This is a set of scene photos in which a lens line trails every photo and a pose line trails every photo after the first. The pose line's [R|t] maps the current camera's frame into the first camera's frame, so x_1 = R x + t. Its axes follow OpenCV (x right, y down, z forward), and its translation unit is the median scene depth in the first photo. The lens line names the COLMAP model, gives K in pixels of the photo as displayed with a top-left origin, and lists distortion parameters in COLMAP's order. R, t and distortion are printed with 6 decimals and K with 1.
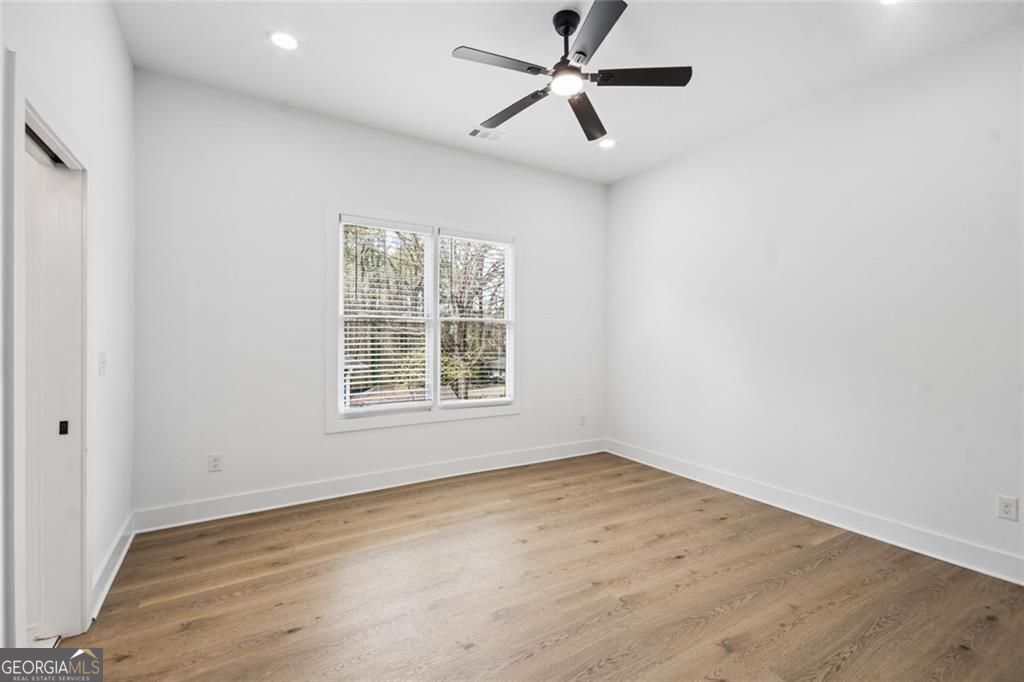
lens RADIAL K [[459.2, 0, 510.9], [0, 459.2, 336.3], [0, 0, 1]] dist [0.001083, 0.000192]
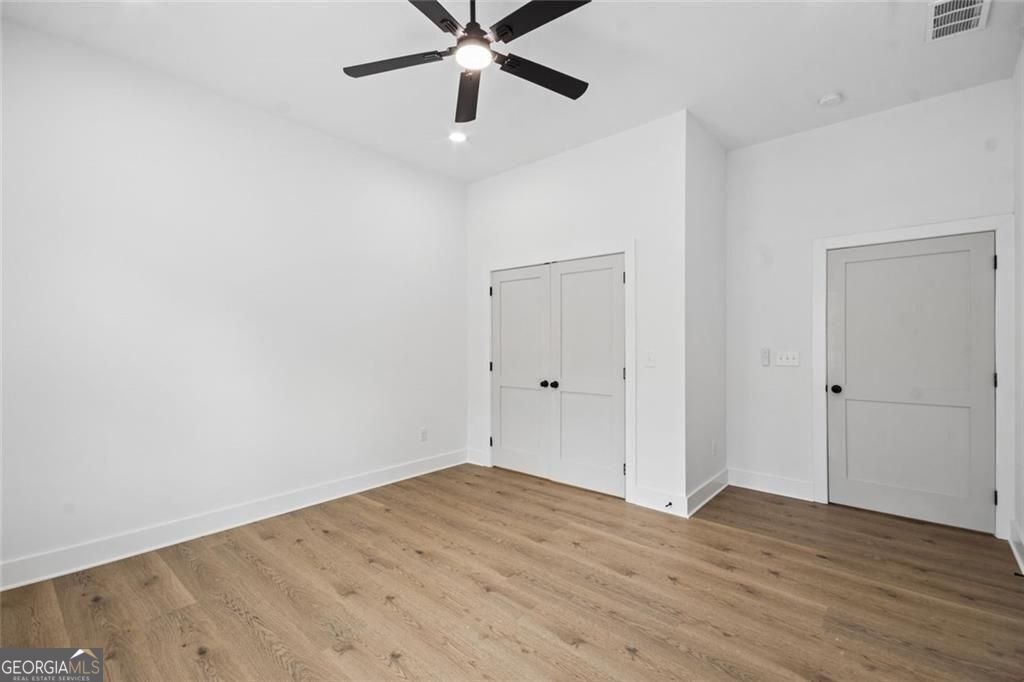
lens RADIAL K [[459.2, 0, 510.3], [0, 459.2, 340.2], [0, 0, 1]] dist [0.001083, 0.000192]
pose [[-0.314606, -0.003797, 0.949215, -0.625335], [0.007777, 0.999948, 0.006578, -0.007824], [-0.949191, 0.009451, -0.314560, 1.019786]]
